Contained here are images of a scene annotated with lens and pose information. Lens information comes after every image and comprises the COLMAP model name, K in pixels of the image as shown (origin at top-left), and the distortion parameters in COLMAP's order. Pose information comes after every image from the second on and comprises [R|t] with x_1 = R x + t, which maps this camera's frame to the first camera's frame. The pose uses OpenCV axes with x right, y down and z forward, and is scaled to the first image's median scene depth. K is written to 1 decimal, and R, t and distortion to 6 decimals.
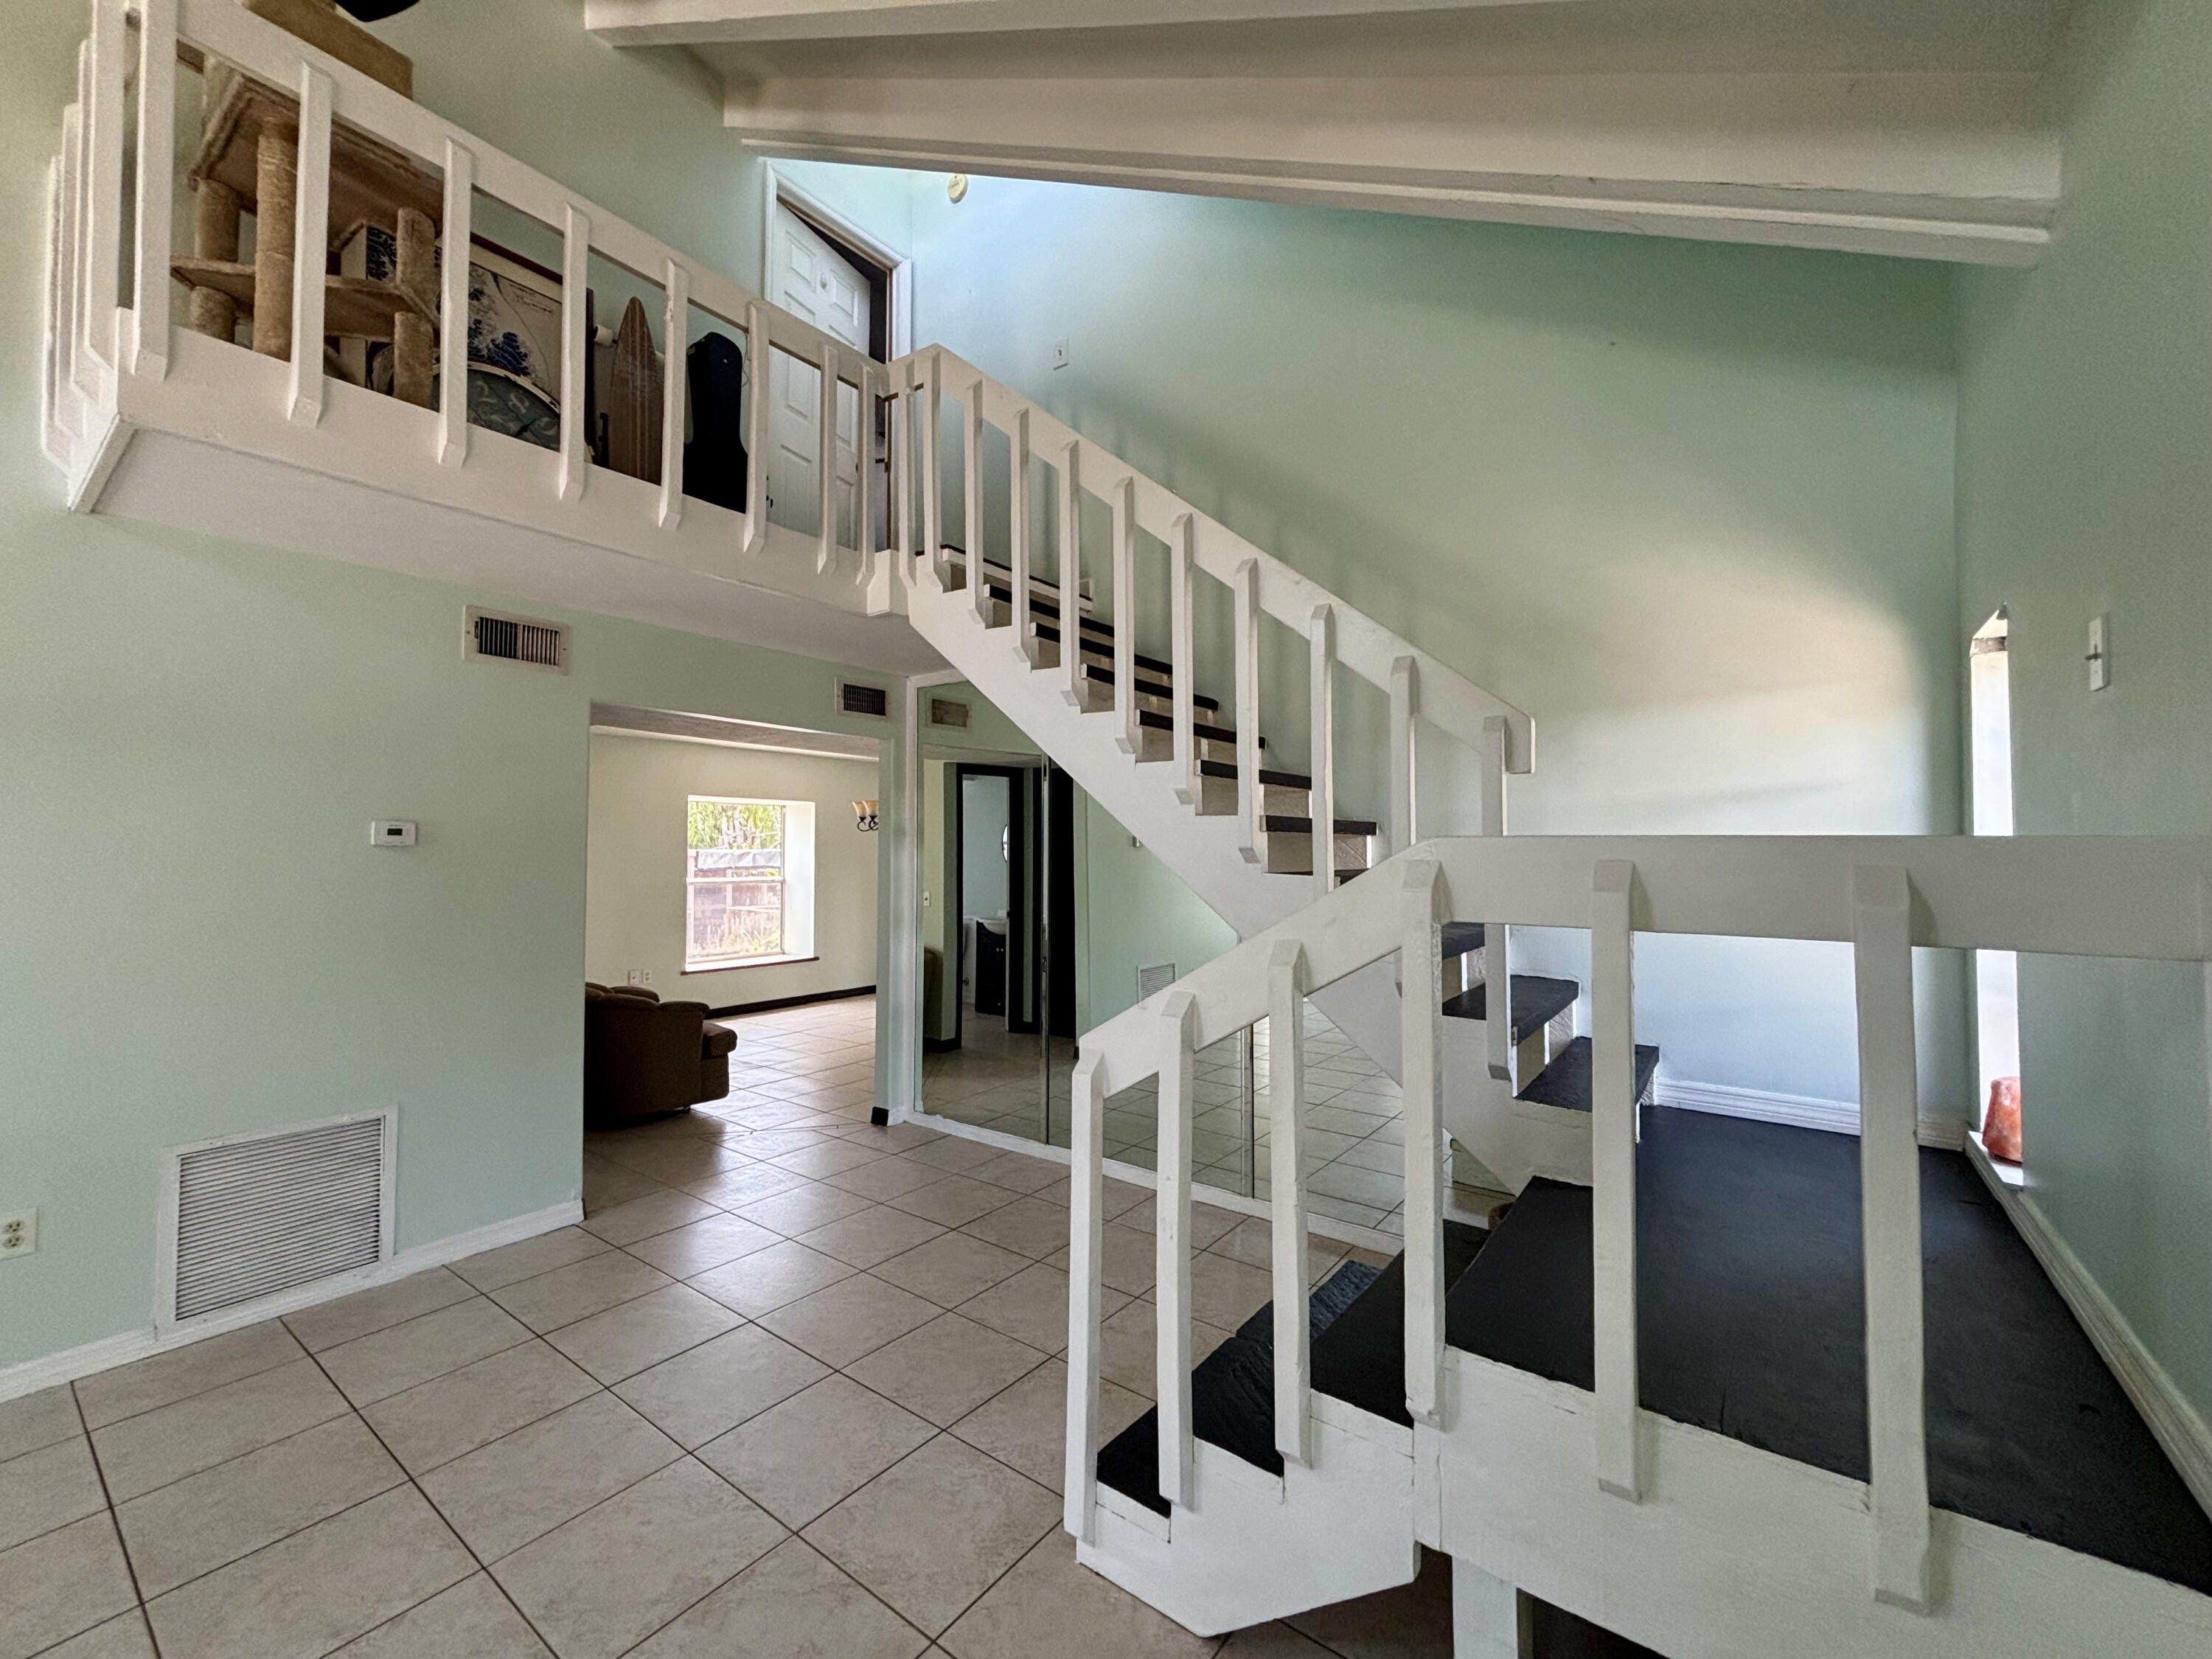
lens RADIAL K [[895.0, 0, 1106.7], [0, 895.0, 814.8], [0, 0, 1]] dist [0.003486, -0.000900]
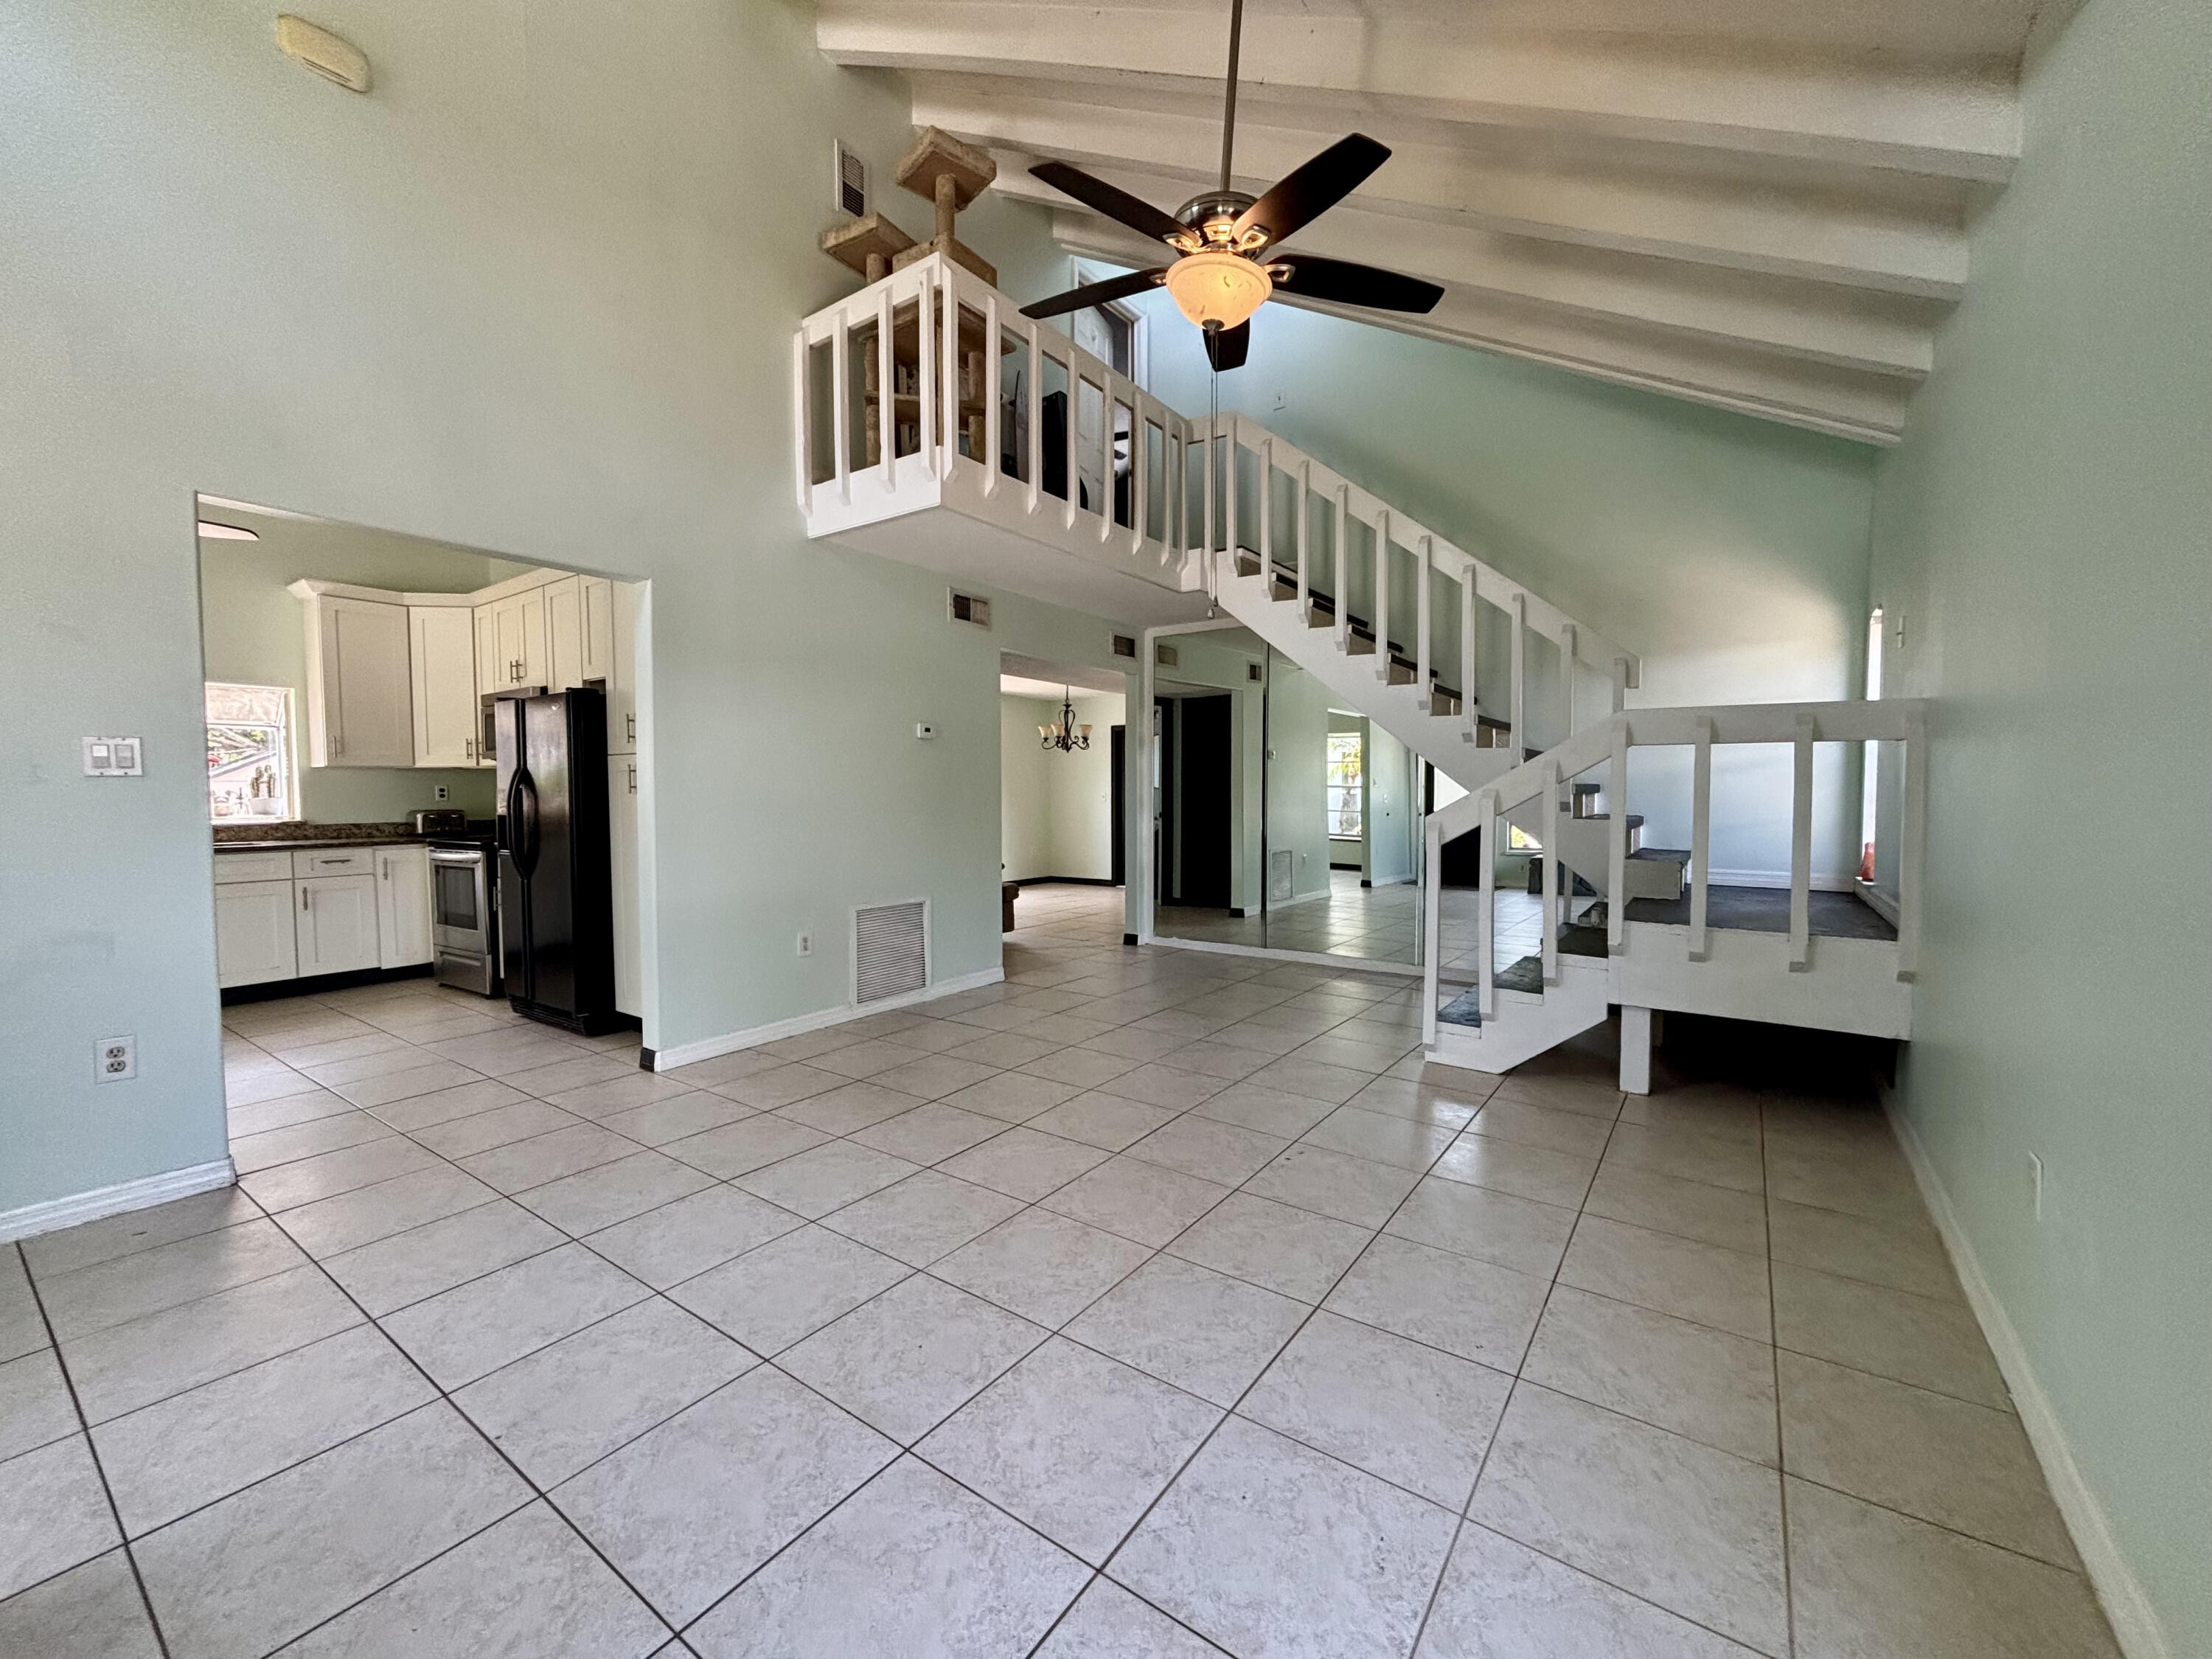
lens RADIAL K [[895.0, 0, 1105.3], [0, 895.0, 820.1], [0, 0, 1]] dist [0.003486, -0.000900]
pose [[0.999777, -0.004537, 0.020621, -0.503292], [0.003080, 0.997531, 0.070154, 0.069859], [-0.020888, -0.070075, 0.997323, -0.643014]]
